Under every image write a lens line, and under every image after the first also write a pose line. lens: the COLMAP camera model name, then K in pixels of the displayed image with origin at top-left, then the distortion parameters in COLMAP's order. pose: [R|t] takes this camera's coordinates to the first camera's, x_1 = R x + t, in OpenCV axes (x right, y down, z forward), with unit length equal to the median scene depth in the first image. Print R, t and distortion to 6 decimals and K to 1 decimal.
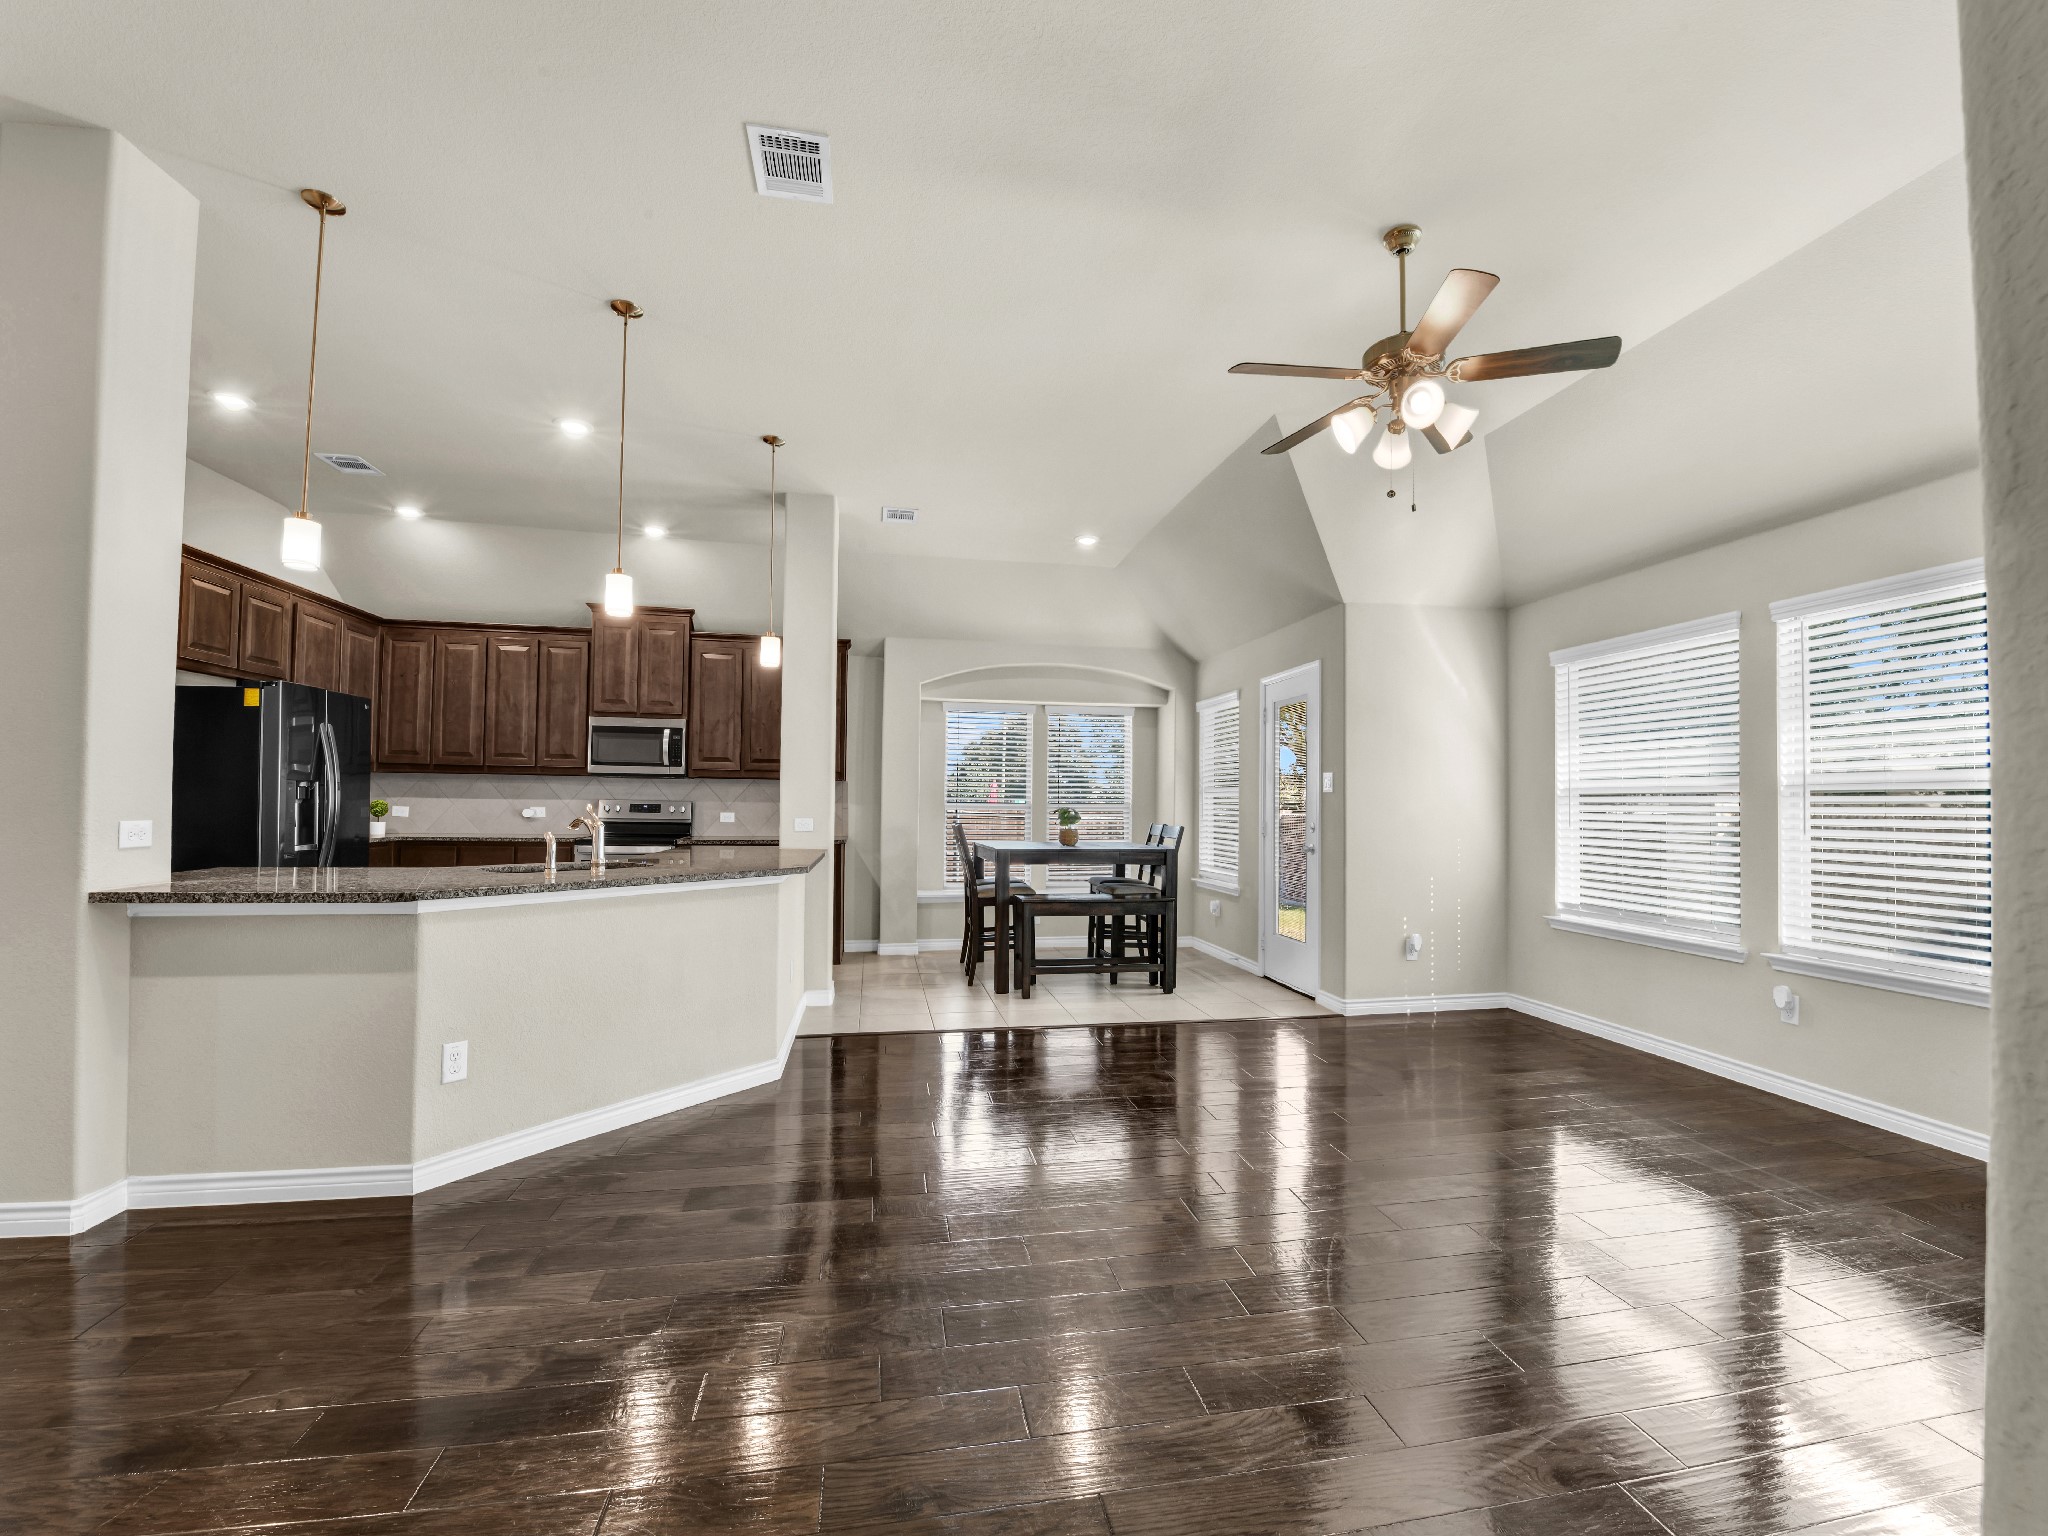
lens RADIAL K [[843.4, 0, 1029.0], [0, 843.4, 787.6], [0, 0, 1]] dist [-0.015317, -0.000673]
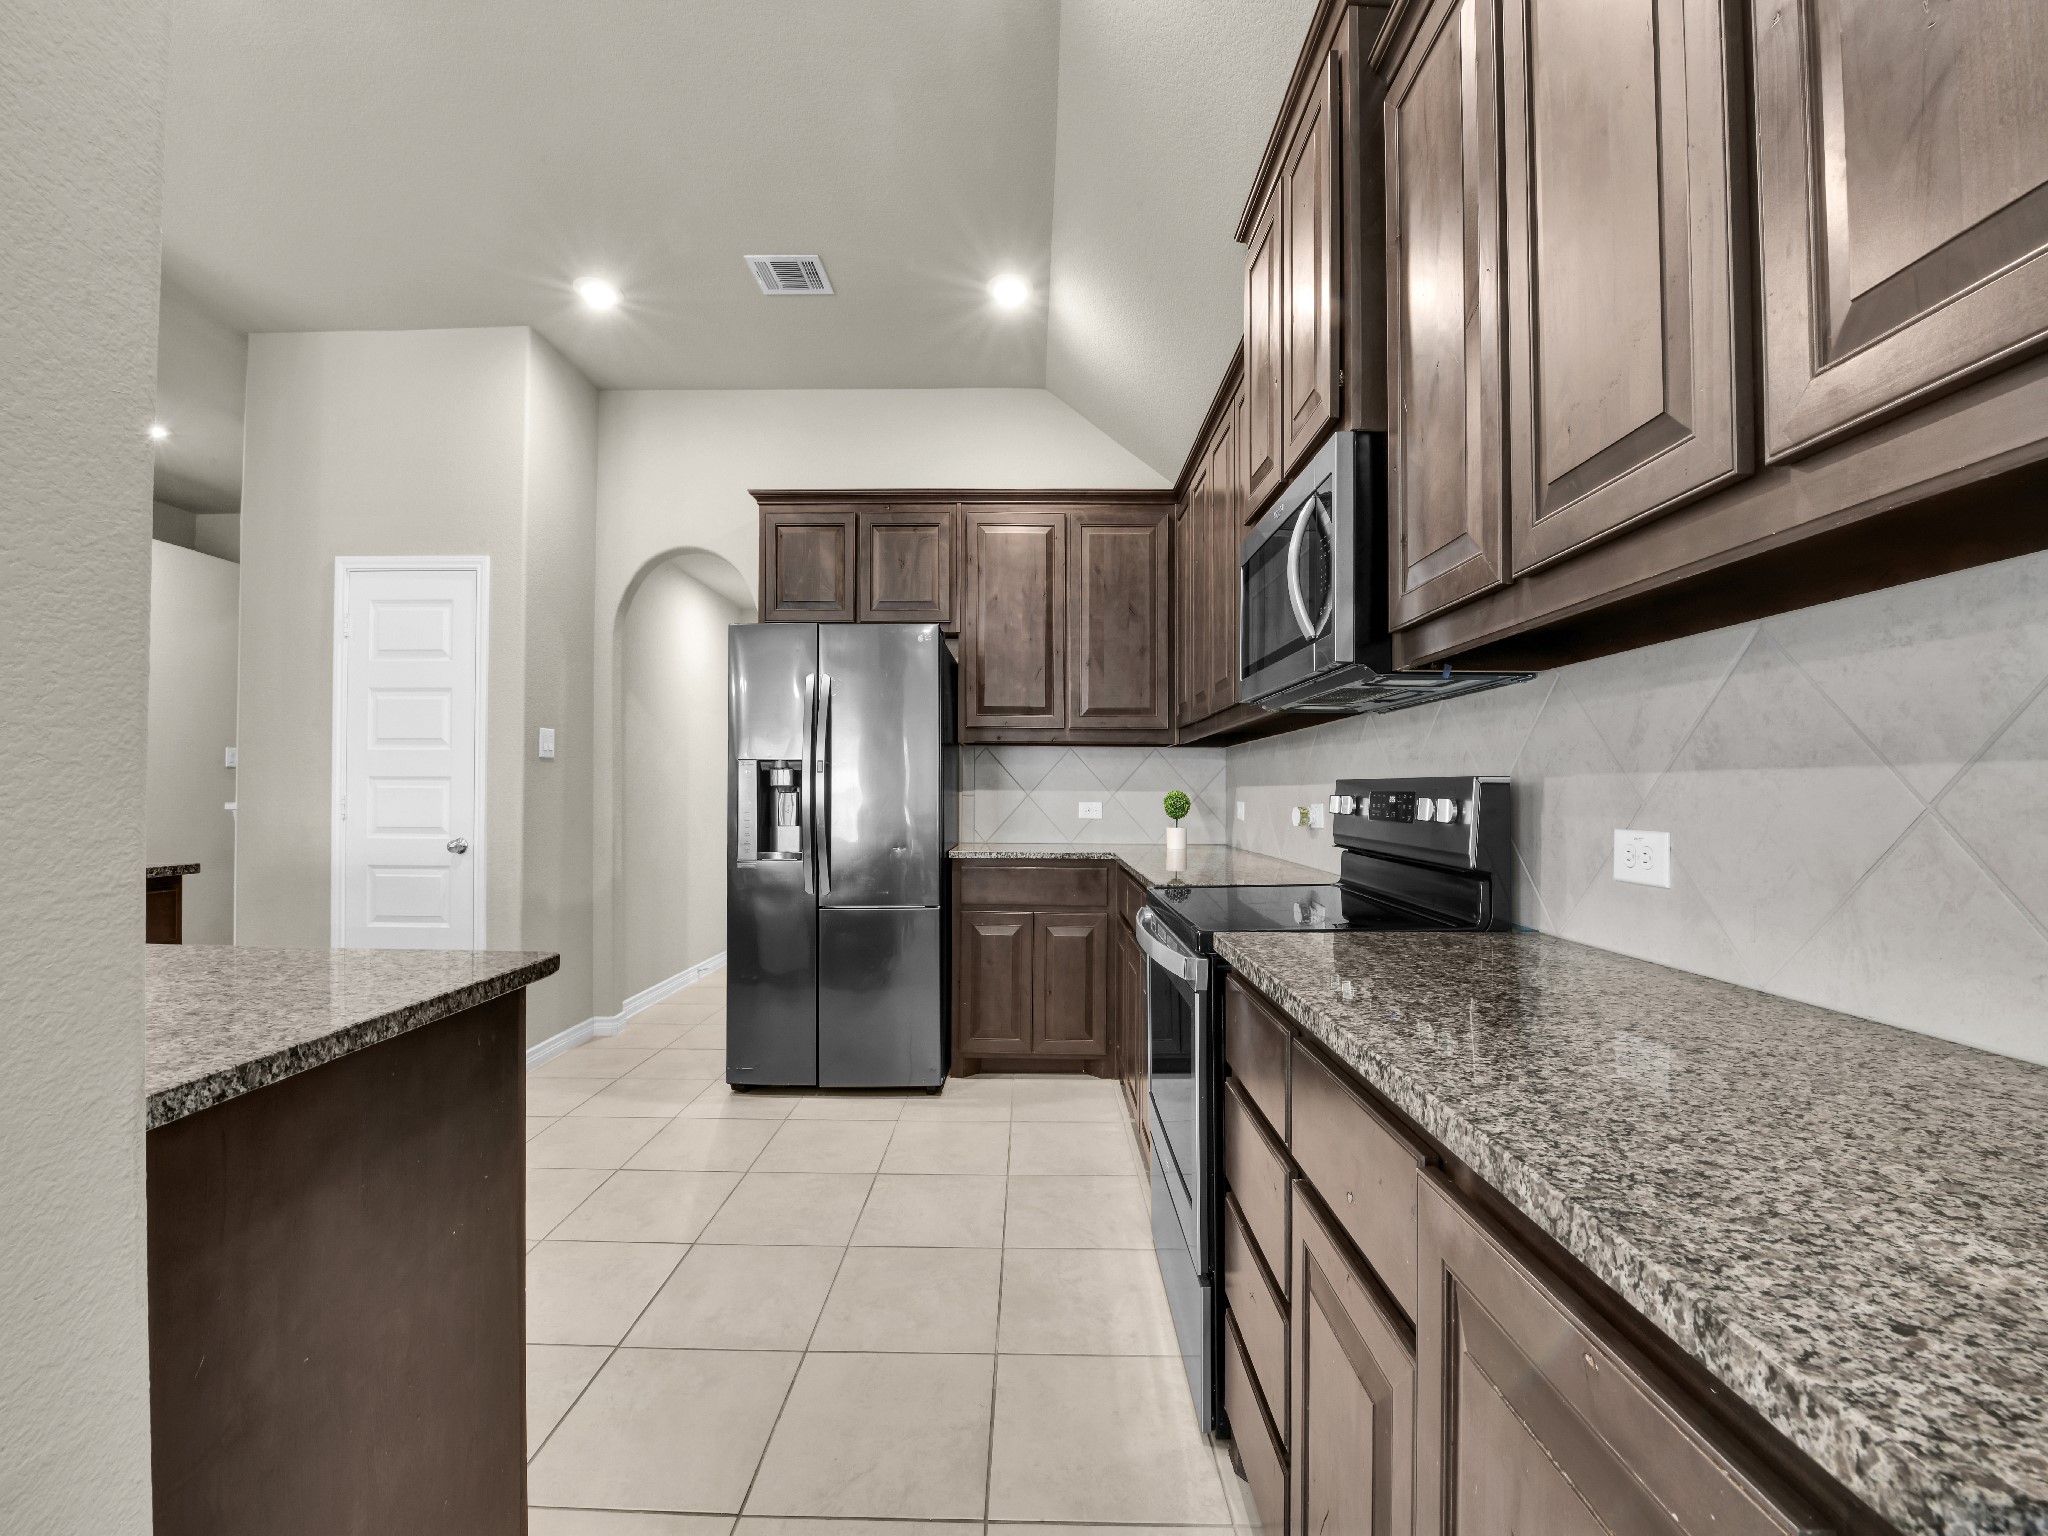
lens RADIAL K [[825.9, 0, 1024.4], [0, 825.9, 782.0], [0, 0, 1]] dist [-0.014670, 0.000003]
pose [[-0.202112, -0.027982, -0.978963, -0.172967], [0.012735, 0.999432, -0.031196, 0.025009], [0.979280, -0.018772, -0.201641, 0.994420]]
